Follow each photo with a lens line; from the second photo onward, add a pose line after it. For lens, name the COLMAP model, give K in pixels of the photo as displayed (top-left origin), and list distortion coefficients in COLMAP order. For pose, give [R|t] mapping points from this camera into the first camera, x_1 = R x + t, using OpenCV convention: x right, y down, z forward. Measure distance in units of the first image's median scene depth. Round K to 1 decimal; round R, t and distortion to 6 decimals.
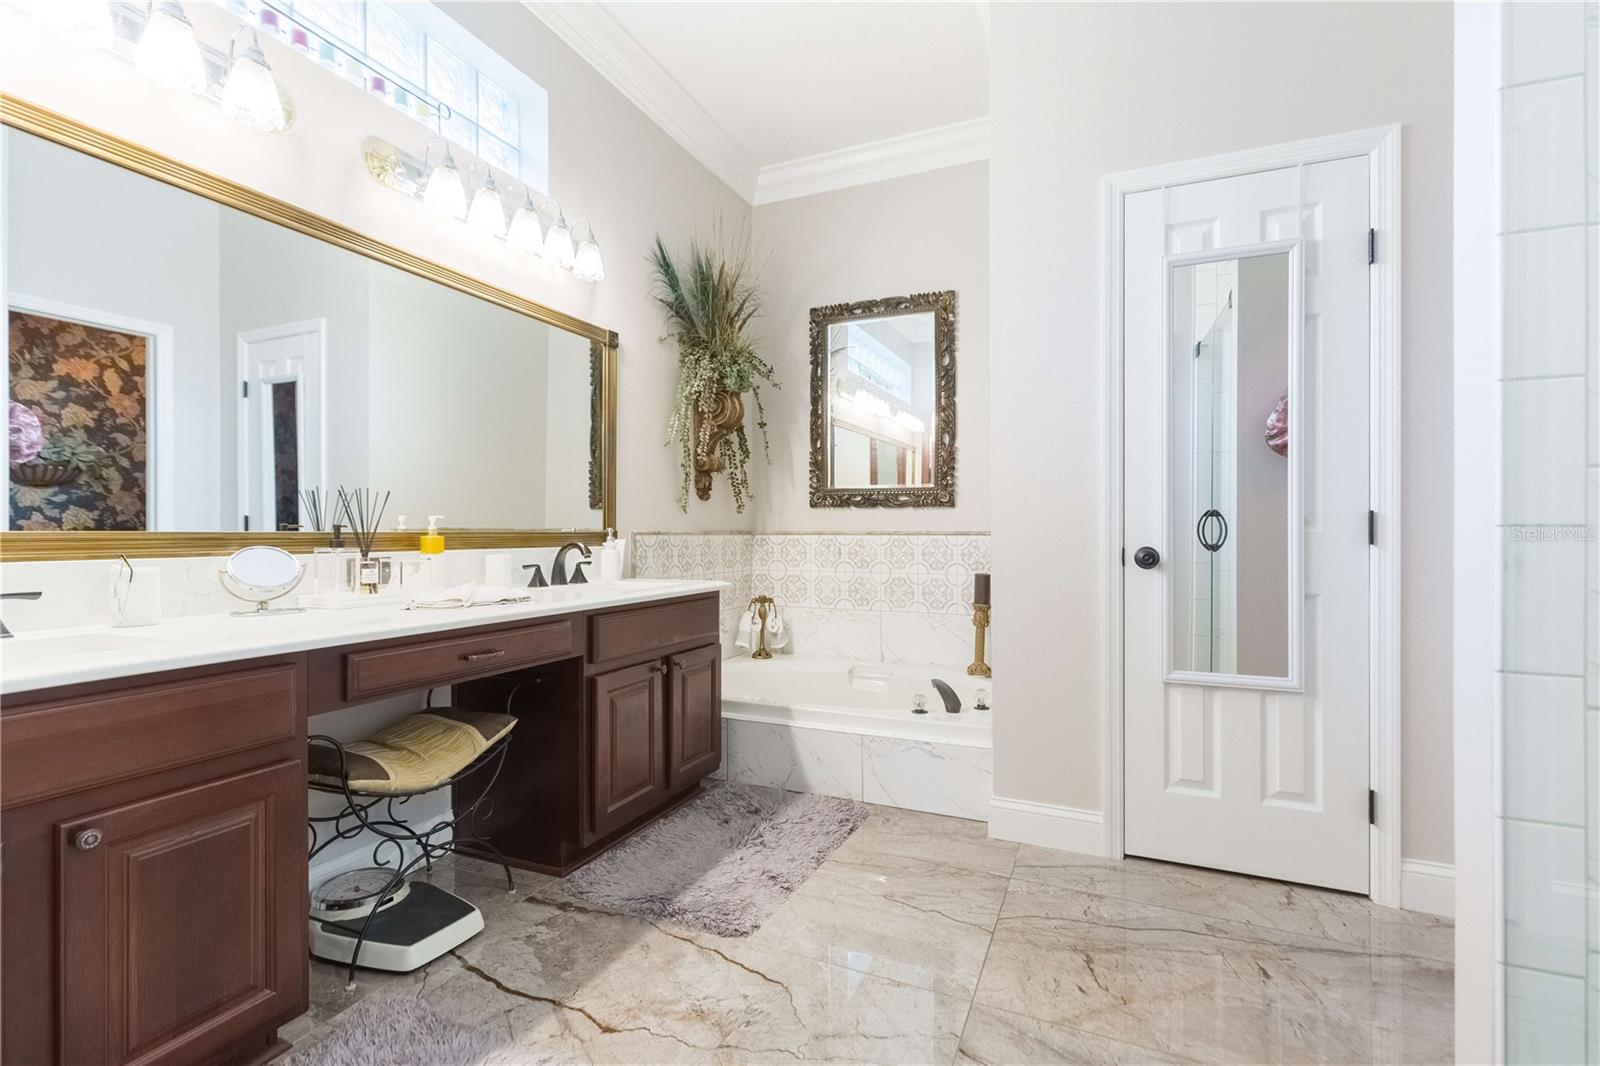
lens RADIAL K [[720.2, 0, 804.3], [0, 720.2, 520.0], [0, 0, 1]] dist [0.006080, 0.000717]
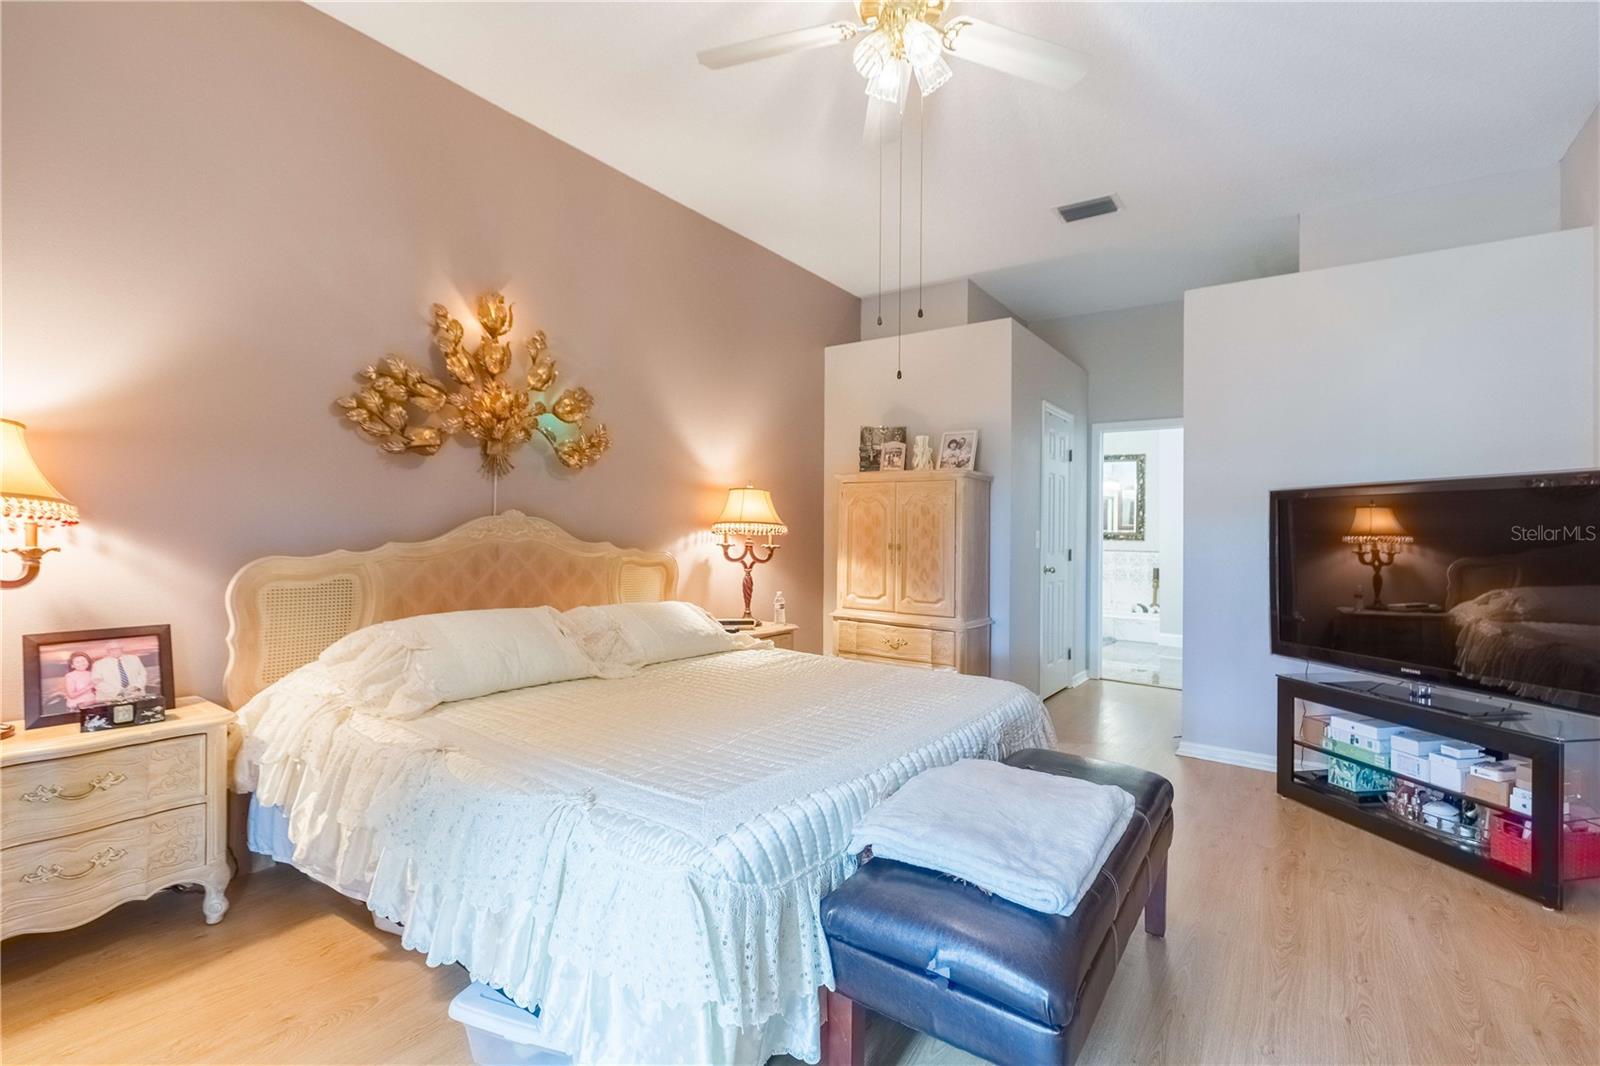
lens RADIAL K [[720.2, 0, 804.6], [0, 720.2, 535.4], [0, 0, 1]] dist [0.006080, 0.000717]
pose [[0.978325, 0.006009, -0.206987, -0.382711], [-0.002508, 0.999849, 0.017172, -0.069105], [0.207059, -0.016281, 0.978193, -1.513917]]
